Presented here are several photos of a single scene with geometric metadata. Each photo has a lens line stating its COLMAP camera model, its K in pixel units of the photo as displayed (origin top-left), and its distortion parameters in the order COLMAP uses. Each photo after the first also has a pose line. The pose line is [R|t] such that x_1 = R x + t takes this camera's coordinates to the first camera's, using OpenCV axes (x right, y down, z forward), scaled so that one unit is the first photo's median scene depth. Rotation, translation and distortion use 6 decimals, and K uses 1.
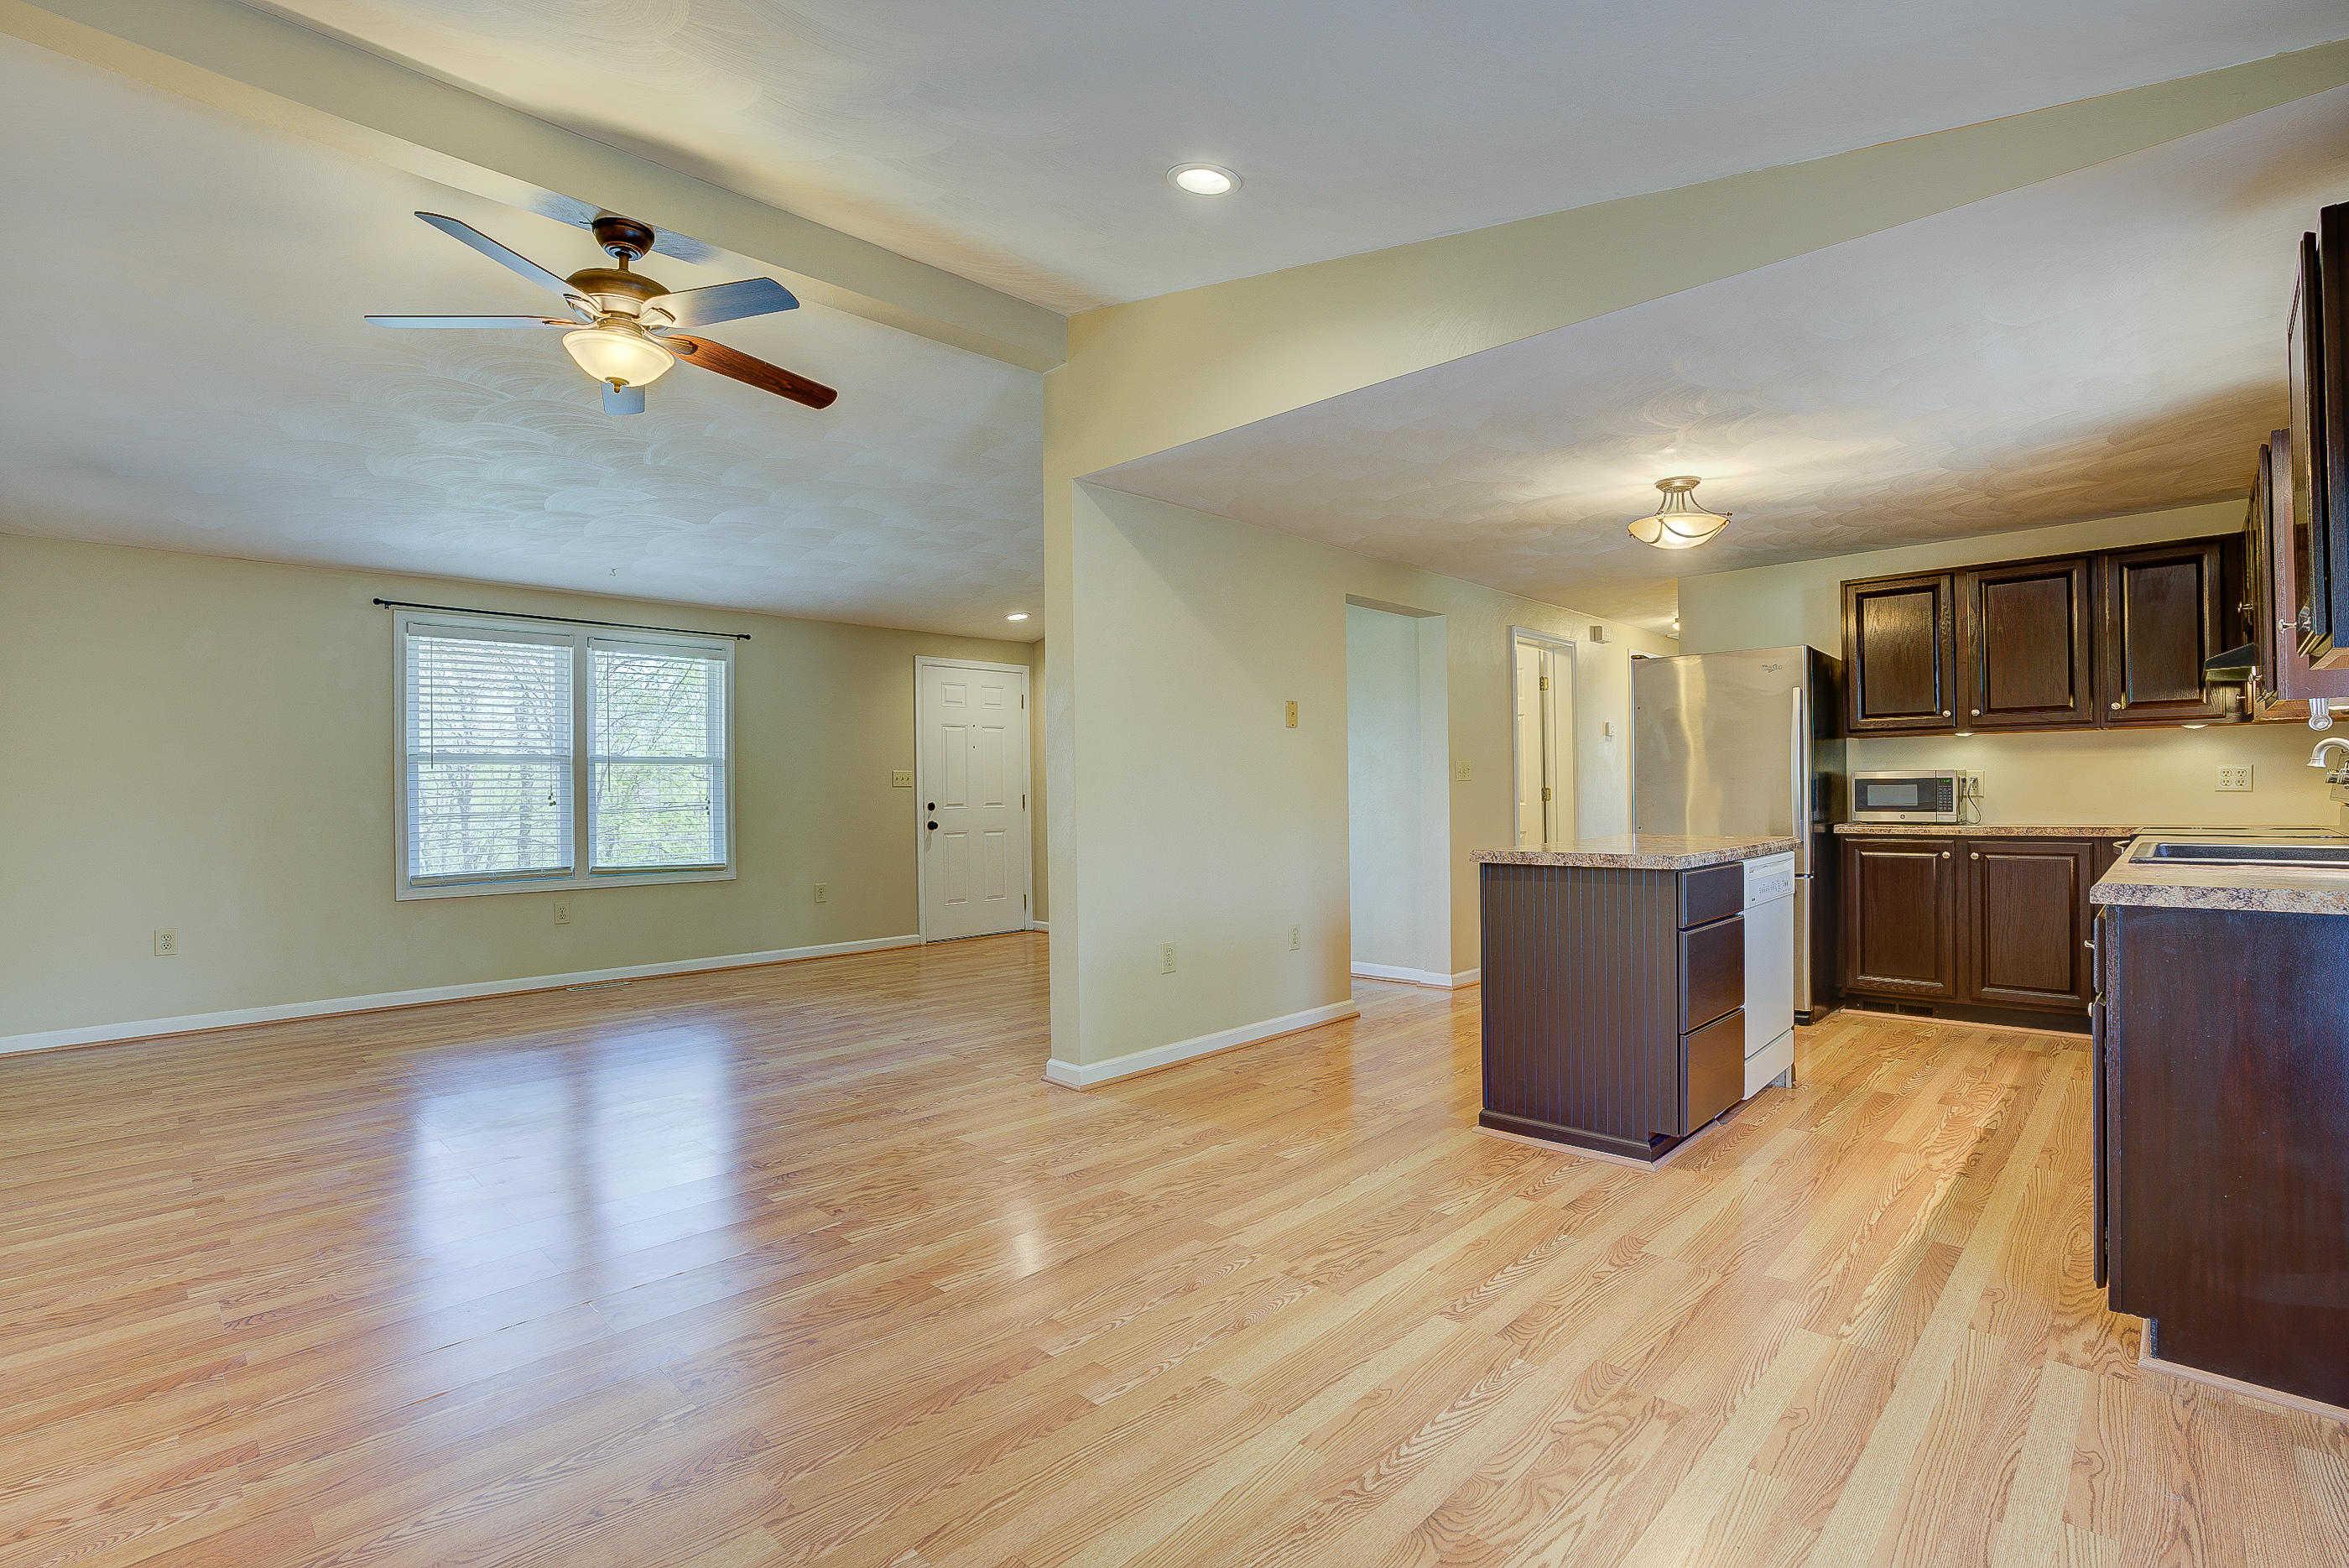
lens RADIAL K [[1081.9, 0, 1180.1], [0, 1081.9, 788.2], [0, 0, 1]] dist [-0.072843, 0.028293]
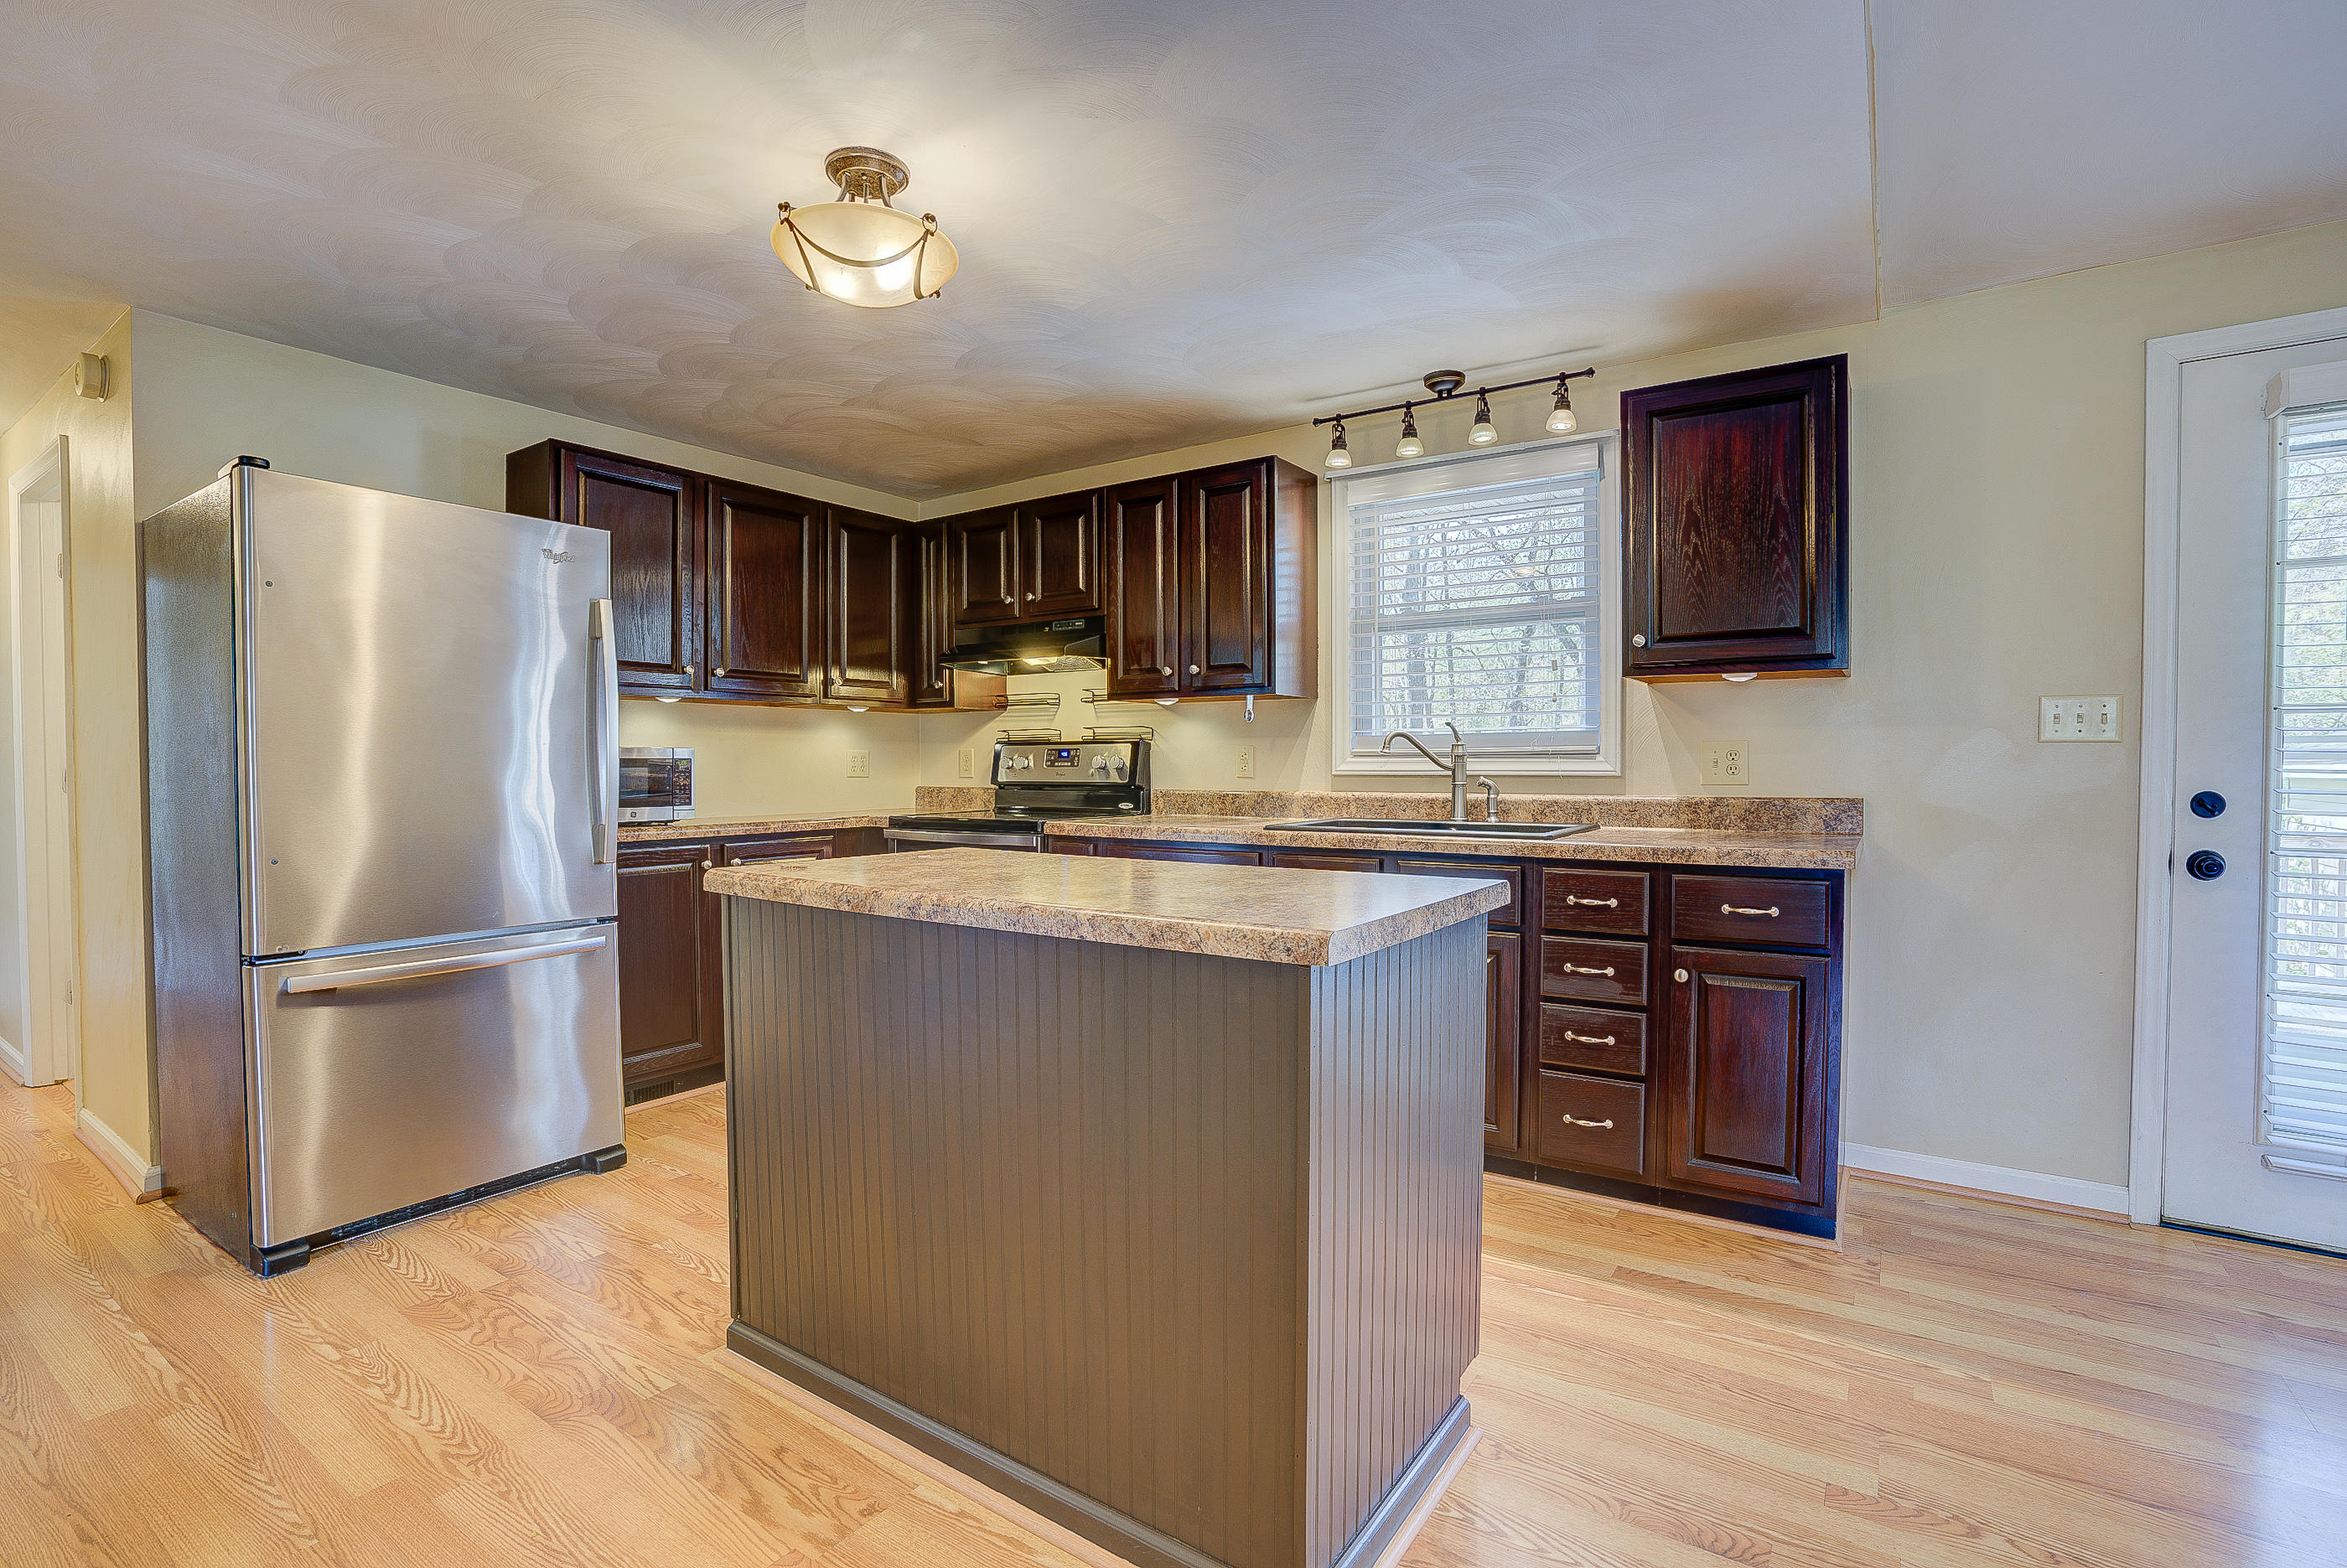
lens RADIAL K [[1080.9, 0, 1179.1], [0, 1080.9, 788.2], [0, 0, 1]] dist [-0.072843, 0.028293]
pose [[-0.168846, -0.009144, 0.985600, -0.066160], [0.001832, 0.999952, 0.009591, 0.005178], [-0.985641, 0.003425, -0.168821, 1.011287]]
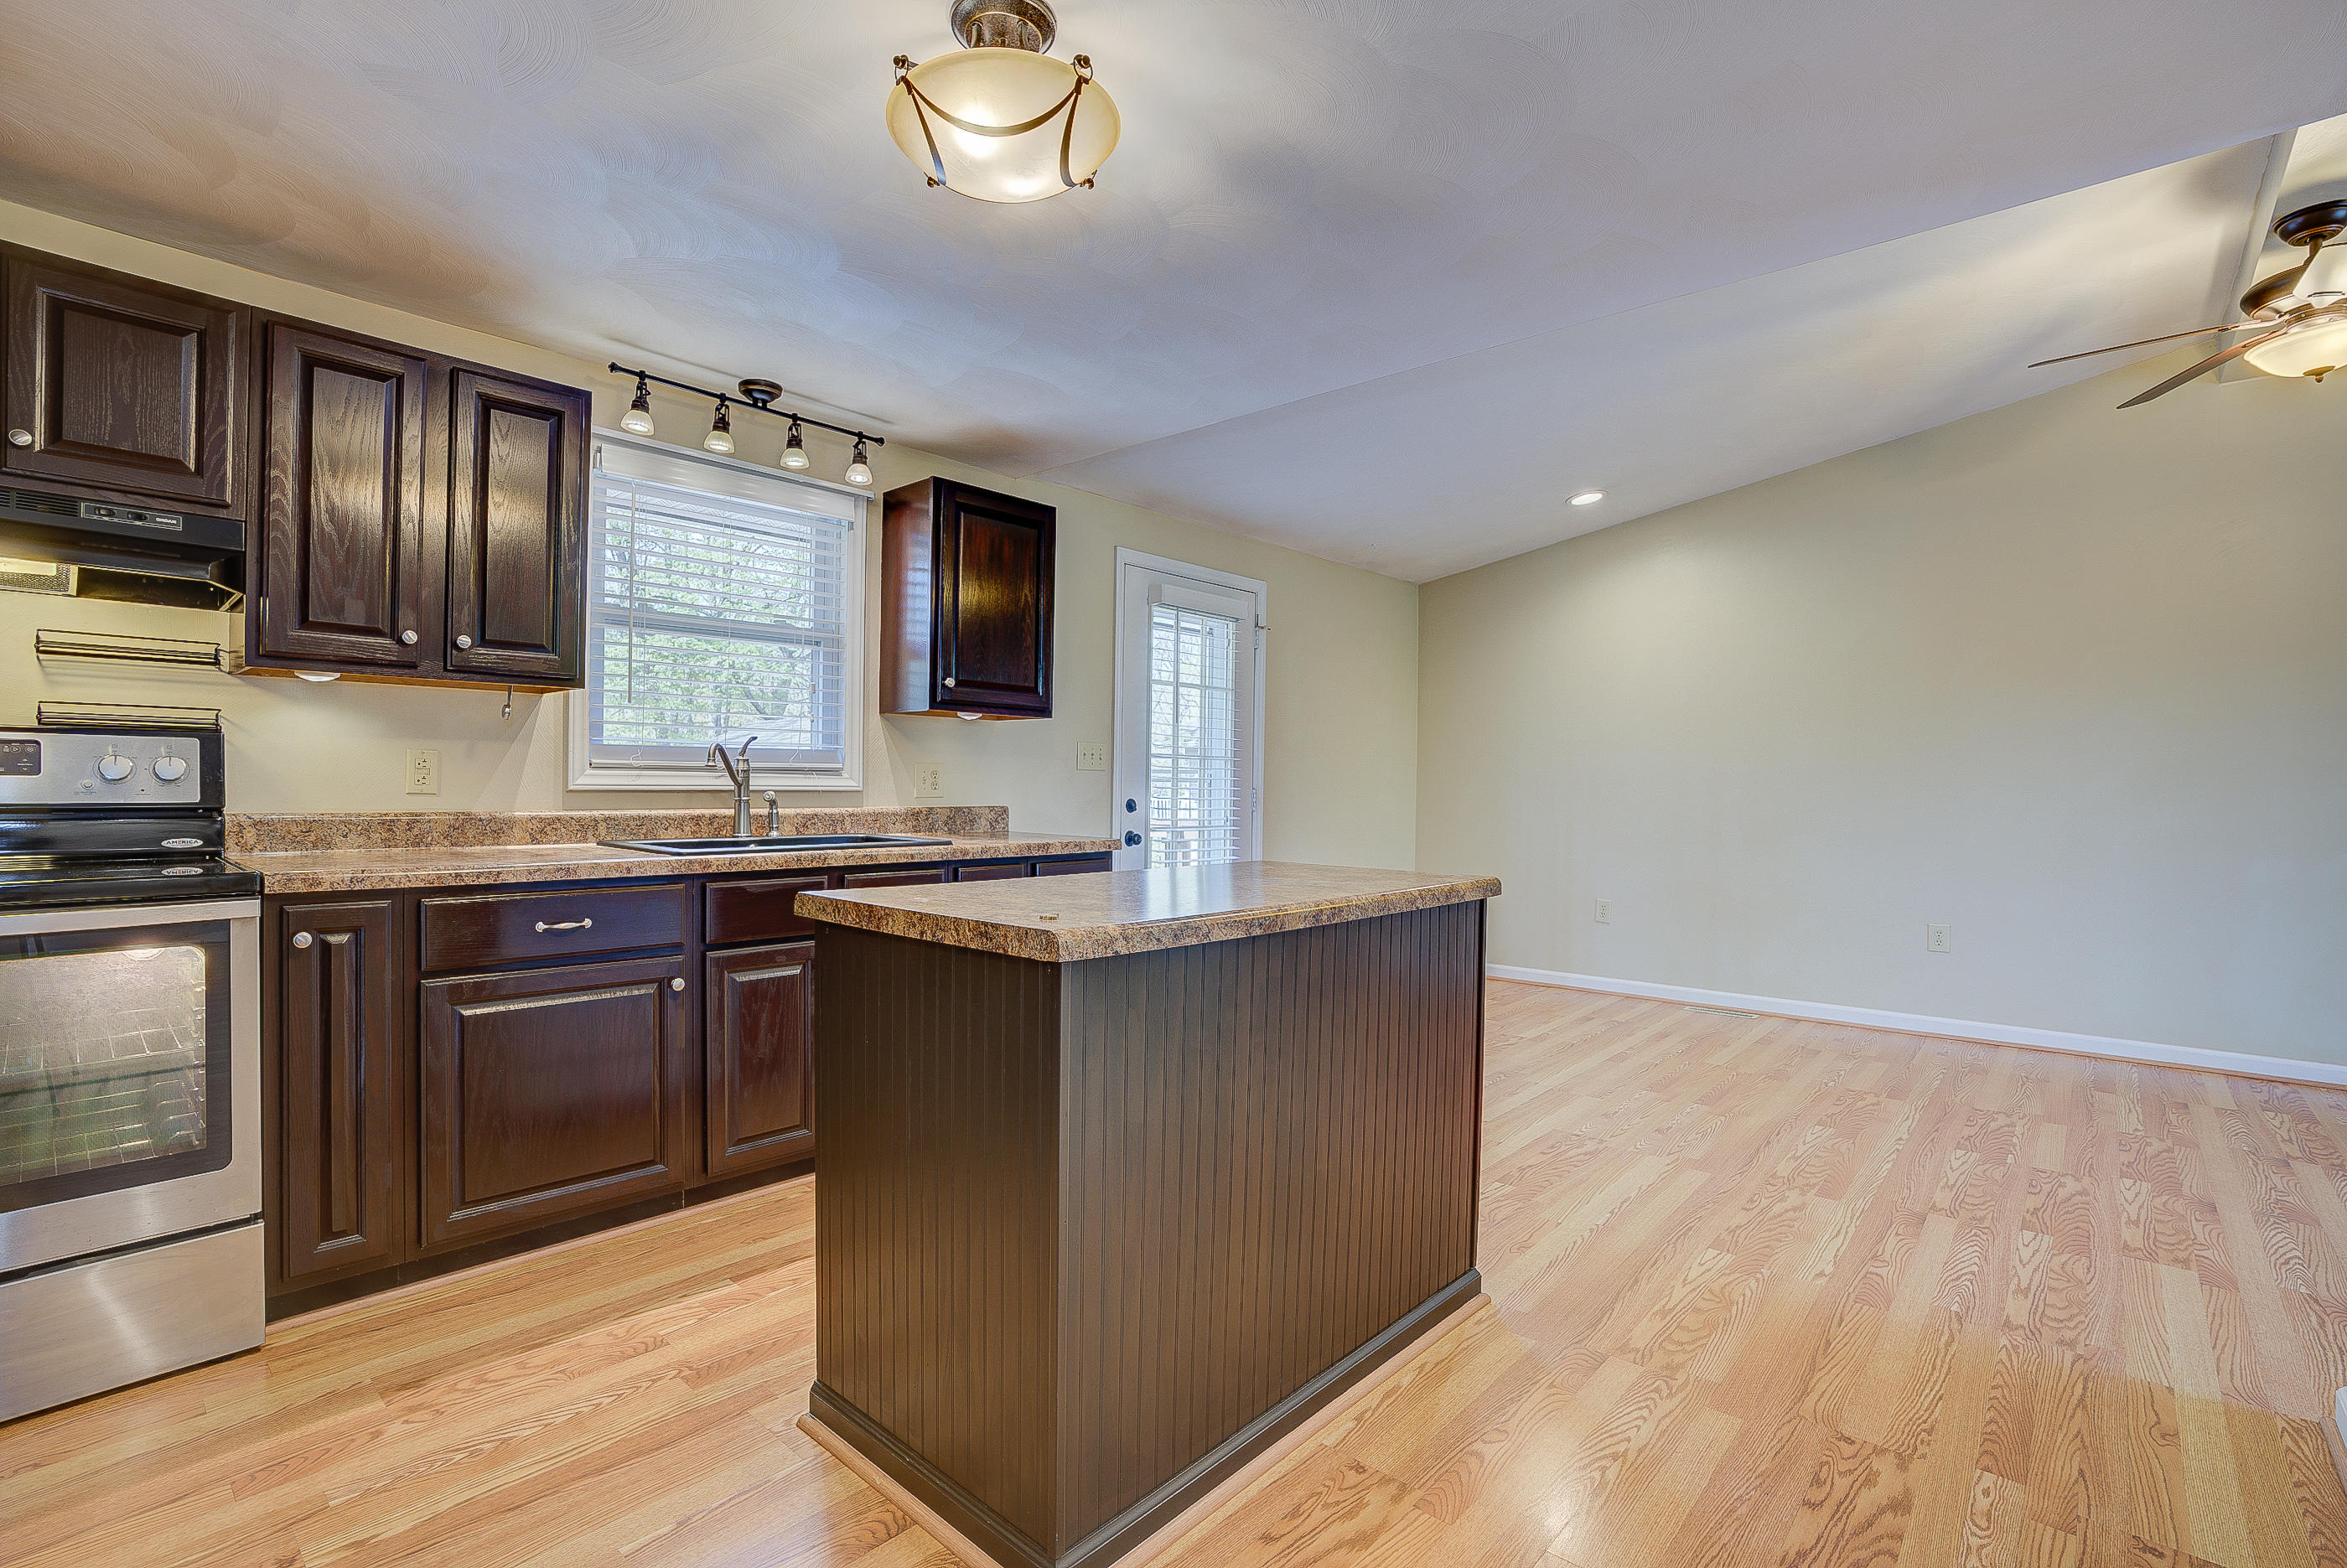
lens RADIAL K [[1080.9, 0, 1179.1], [0, 1080.9, 788.2], [0, 0, 1]] dist [-0.072843, 0.028293]
pose [[-0.999031, 0.001397, -0.043983, 0.453879], [0.001314, 0.999997, 0.001916, 0.000411], [0.043986, 0.001856, -0.999030, 1.509962]]
